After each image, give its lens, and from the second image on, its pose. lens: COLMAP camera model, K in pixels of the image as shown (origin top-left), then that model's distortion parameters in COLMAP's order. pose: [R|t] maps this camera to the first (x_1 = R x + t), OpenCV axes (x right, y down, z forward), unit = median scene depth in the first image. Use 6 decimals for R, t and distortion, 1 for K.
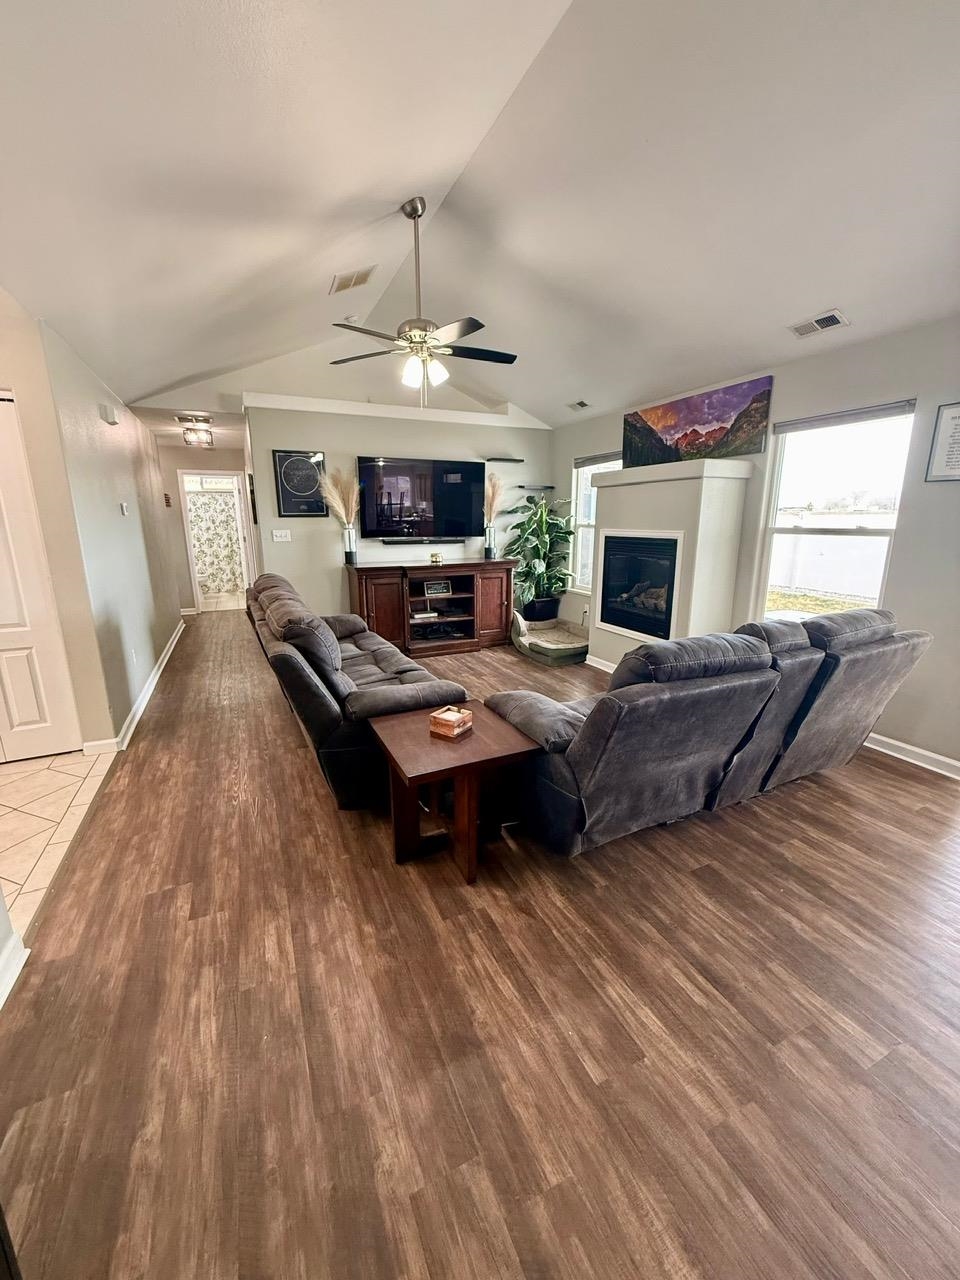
lens RADIAL K [[508.4, 0, 476.8], [0, 508.4, 635.9], [0, 0, 1]] dist [-0.001826, 0.000013]
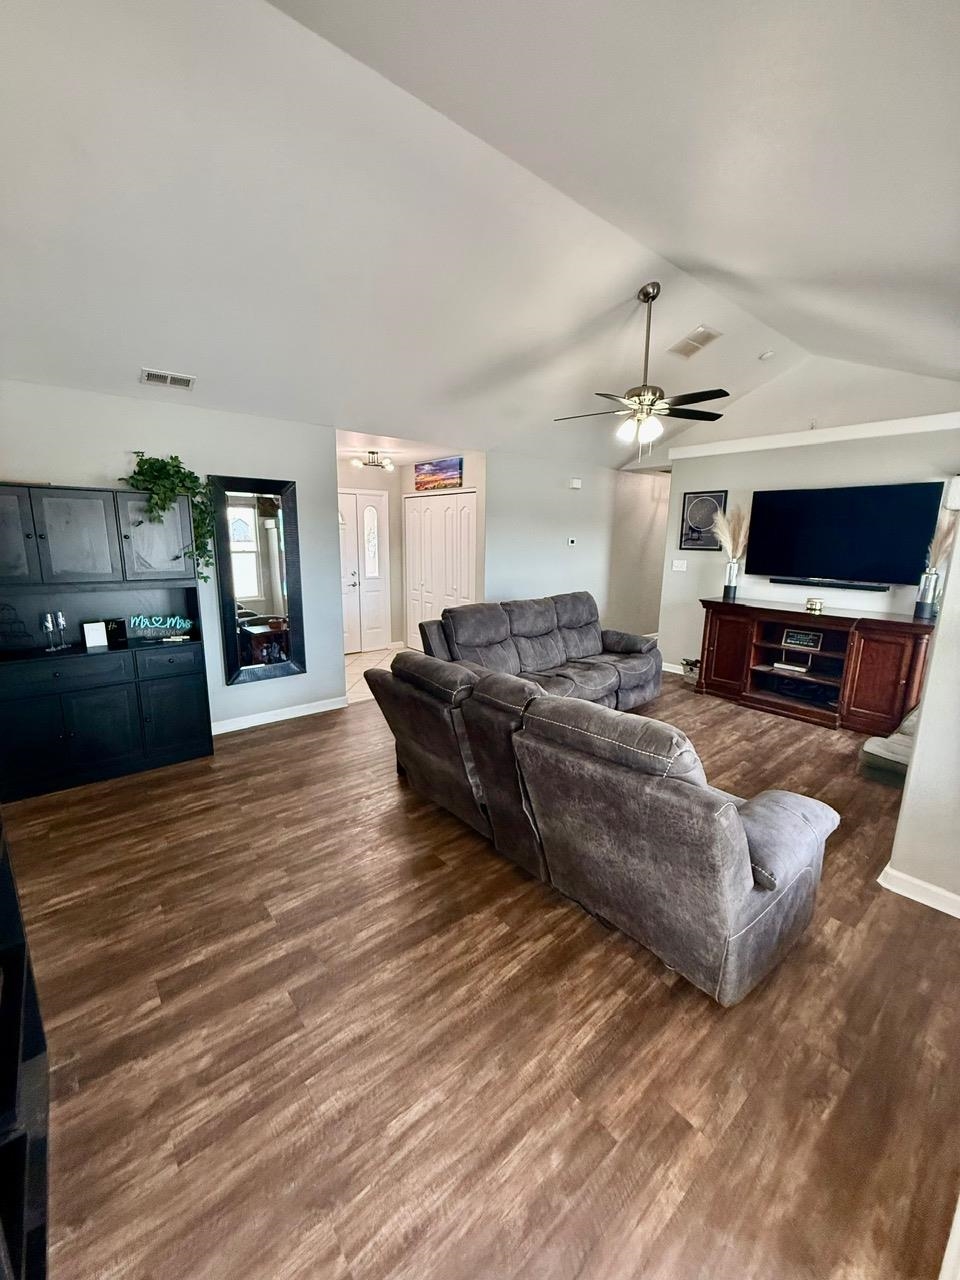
lens RADIAL K [[508.4, 0, 476.8], [0, 508.4, 635.9], [0, 0, 1]] dist [-0.001826, 0.000013]
pose [[0.260448, 0.194300, -0.945735, 0.619609], [-0.225953, 0.964605, 0.135951, -0.098164], [0.938676, 0.178283, 0.295132, 0.262412]]
